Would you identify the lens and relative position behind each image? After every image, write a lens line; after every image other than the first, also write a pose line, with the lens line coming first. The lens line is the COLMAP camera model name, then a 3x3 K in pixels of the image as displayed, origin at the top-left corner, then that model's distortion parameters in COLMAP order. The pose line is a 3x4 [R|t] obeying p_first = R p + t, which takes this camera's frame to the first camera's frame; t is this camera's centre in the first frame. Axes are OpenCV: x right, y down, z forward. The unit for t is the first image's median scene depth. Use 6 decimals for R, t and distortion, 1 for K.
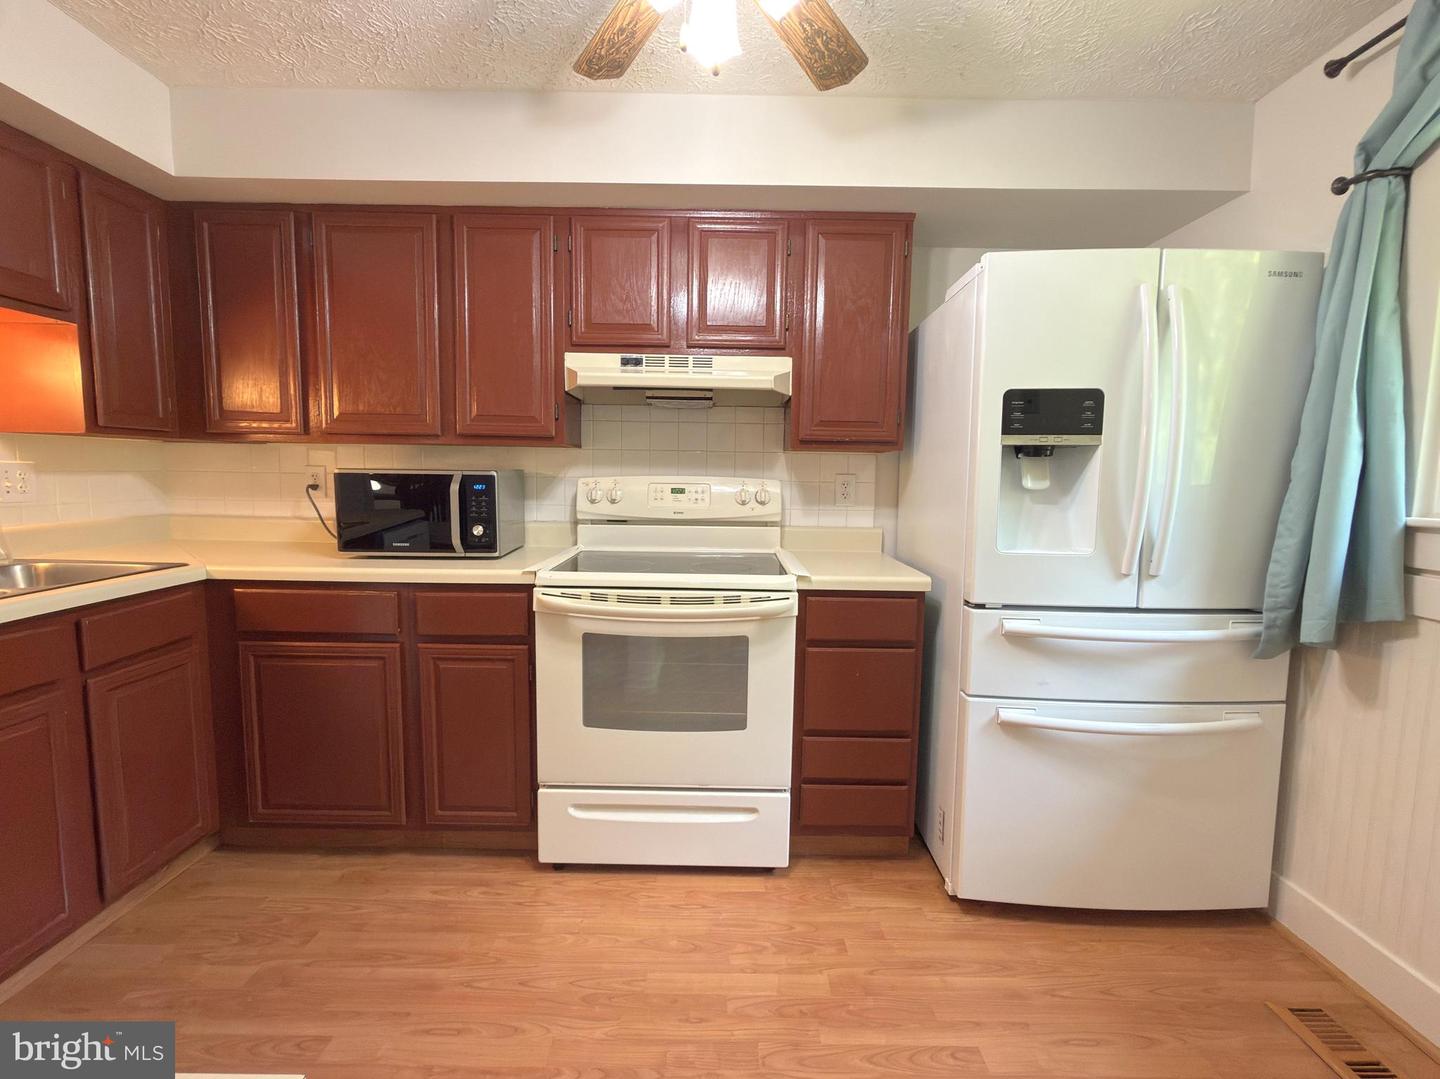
lens RADIAL K [[652.3, 0, 716.1], [0, 652.3, 542.1], [0, 0, 1]] dist [0.000832, -0.000630]
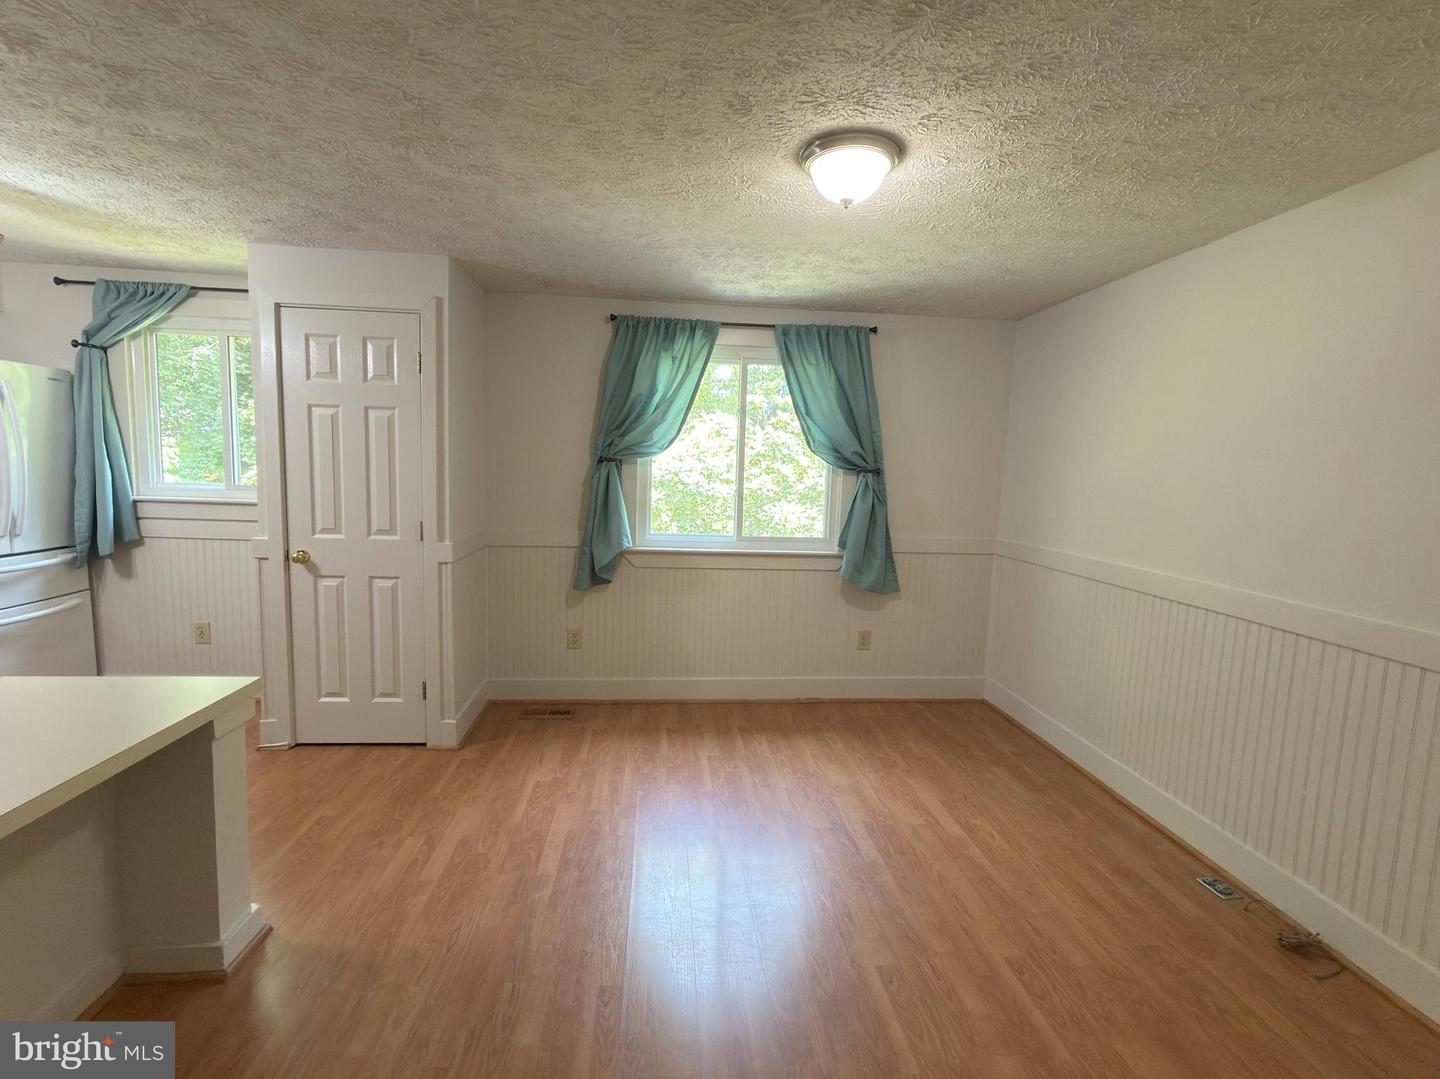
lens RADIAL K [[652.3, 0, 718.8], [0, 652.3, 539.2], [0, 0, 1]] dist [0.000832, -0.000630]
pose [[-0.084592, -0.126984, 0.988291, -1.162778], [0.063026, 0.989178, 0.132492, -0.049302], [-0.994420, 0.073495, -0.075673, -0.731655]]
